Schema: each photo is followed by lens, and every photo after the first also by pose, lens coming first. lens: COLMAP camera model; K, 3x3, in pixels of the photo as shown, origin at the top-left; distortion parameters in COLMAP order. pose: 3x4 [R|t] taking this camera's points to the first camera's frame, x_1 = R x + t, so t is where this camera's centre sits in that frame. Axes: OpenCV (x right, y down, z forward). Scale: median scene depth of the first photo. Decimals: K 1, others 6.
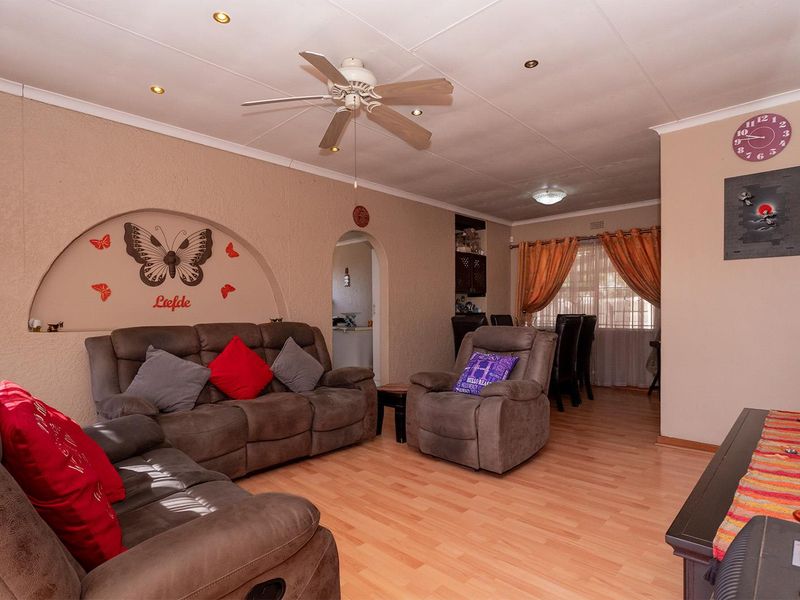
lens RADIAL K [[441.1, 0, 393.9], [0, 441.1, 309.5], [0, 0, 1]] dist [-0.001555, -0.000758]
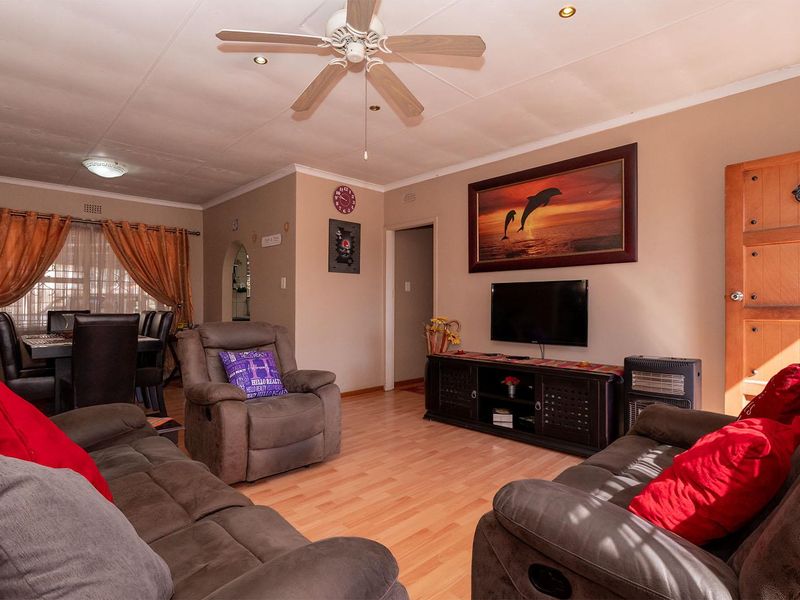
lens RADIAL K [[430.3, 0, 400.0], [0, 430.3, 300.0], [0, 0, 1]] dist [-0.003971, -0.009129]
pose [[0.022023, 0.016746, 0.999617, -0.614168], [0.002432, 0.999856, -0.016804, 0.008374], [-0.999755, 0.002801, 0.021979, 0.614231]]
